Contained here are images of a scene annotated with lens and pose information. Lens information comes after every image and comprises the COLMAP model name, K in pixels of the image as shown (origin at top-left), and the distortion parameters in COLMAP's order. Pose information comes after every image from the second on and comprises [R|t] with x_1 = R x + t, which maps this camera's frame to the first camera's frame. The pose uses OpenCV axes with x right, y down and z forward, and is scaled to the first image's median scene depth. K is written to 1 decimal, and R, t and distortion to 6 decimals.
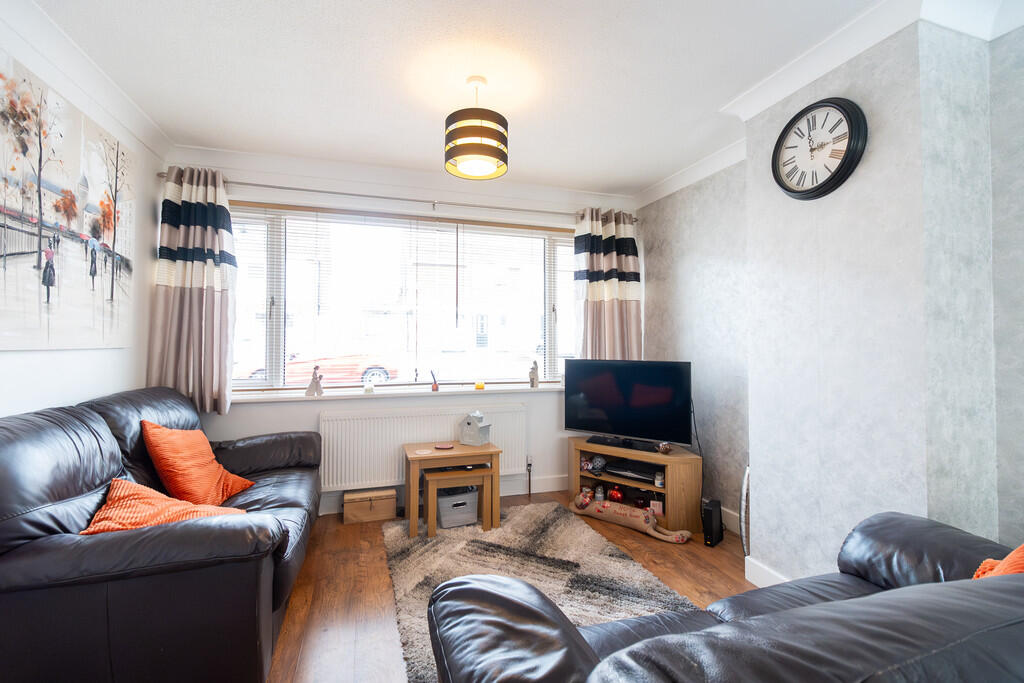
lens RADIAL K [[449.2, 0, 515.7], [0, 449.2, 332.3], [0, 0, 1]] dist [0.000288, 0.000031]
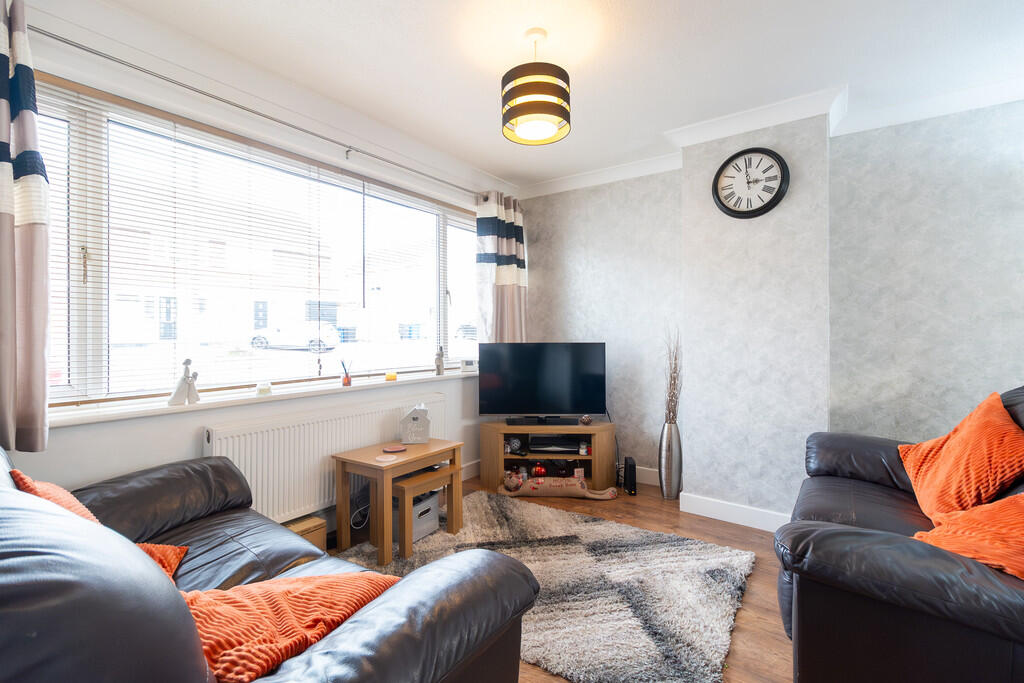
lens RADIAL K [[455.6, 0, 513.2], [0, 455.6, 332.3], [0, 0, 1]] dist [-0.001966, 0.000322]
pose [[0.805939, -0.002838, 0.591992, -0.465051], [-0.008765, 0.999822, 0.016726, 0.021046], [-0.591933, -0.018669, 0.805771, 0.187275]]
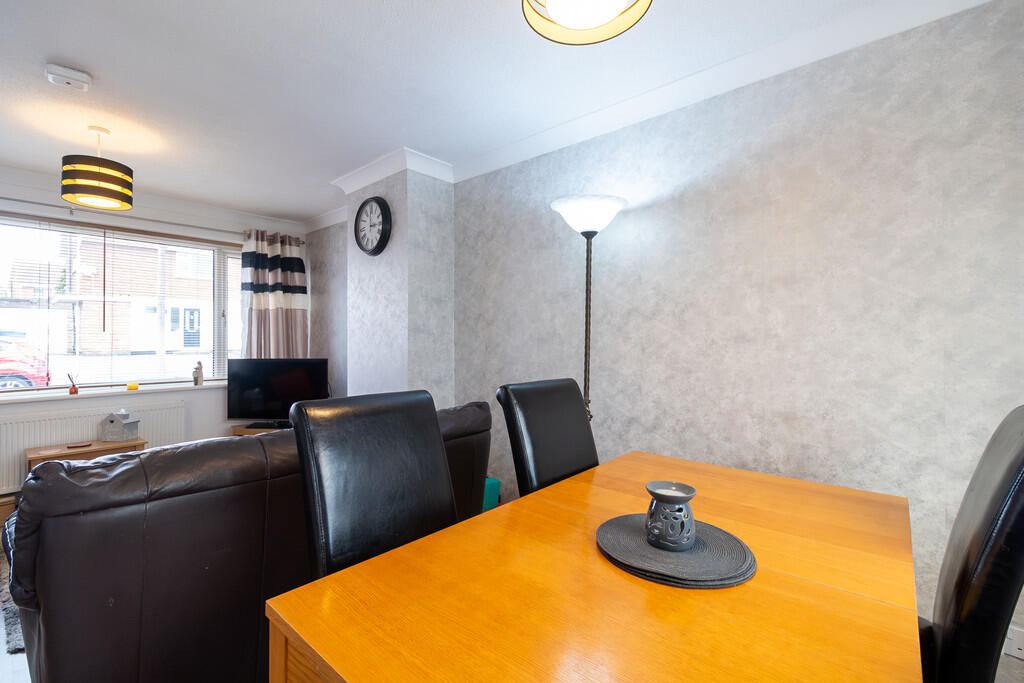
lens RADIAL K [[449.2, 0, 515.7], [0, 449.2, 332.3], [0, 0, 1]] dist [0.000288, 0.000031]
pose [[0.861644, 0.002574, 0.507507, 0.181667], [-0.005751, 0.999972, 0.004692, -0.021079], [-0.507481, -0.006962, 0.861635, -0.415872]]
